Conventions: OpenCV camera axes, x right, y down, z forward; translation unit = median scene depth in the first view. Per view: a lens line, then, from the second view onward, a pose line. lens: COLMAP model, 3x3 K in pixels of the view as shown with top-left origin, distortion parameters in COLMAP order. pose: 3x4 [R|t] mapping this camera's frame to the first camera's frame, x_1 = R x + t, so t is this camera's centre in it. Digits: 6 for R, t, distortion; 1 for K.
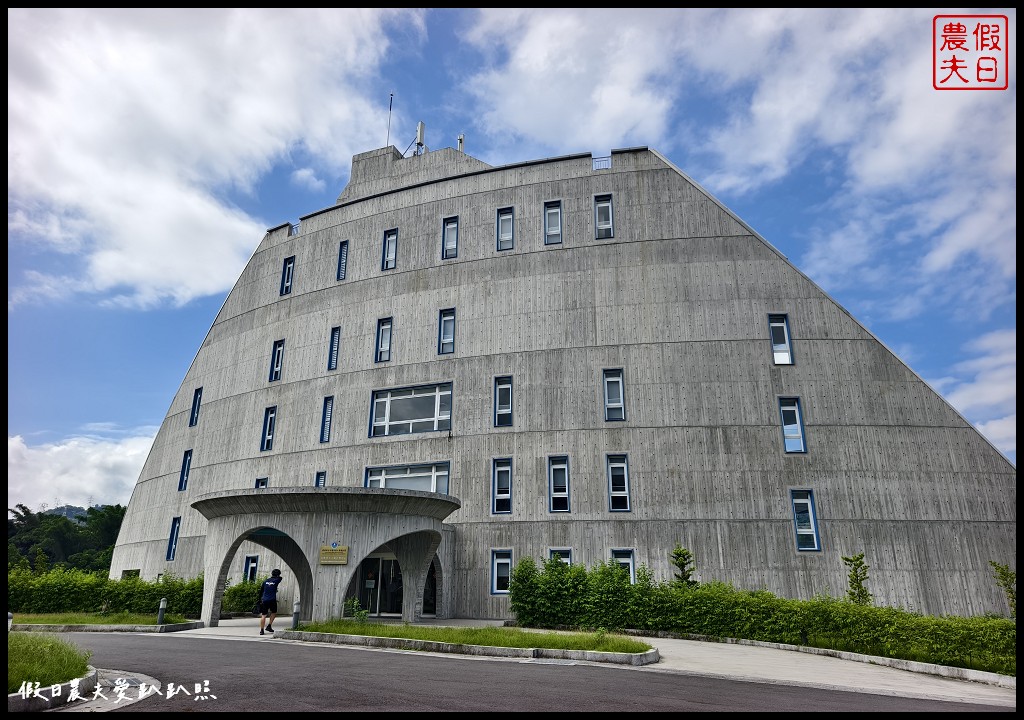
lens RADIAL K [[684.5, 0, 512.0], [0, 684.5, 360.0], [0, 0, 1]] dist [0.001137, 0.000519]
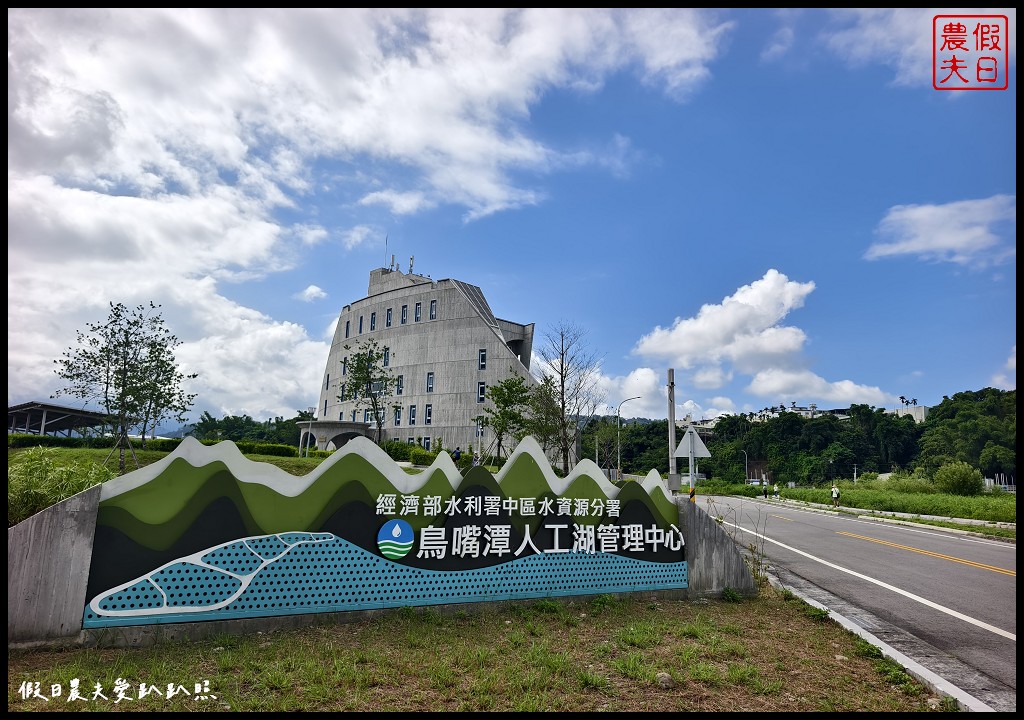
lens RADIAL K [[684.5, 0, 512.0], [0, 684.5, 360.0], [0, 0, 1]] dist [0.001137, 0.000519]
pose [[0.930617, -0.060705, -0.360924, 1.454592], [0.120128, 0.982180, 0.144543, -0.396670], [0.345718, -0.177872, 0.921326, -1.409903]]
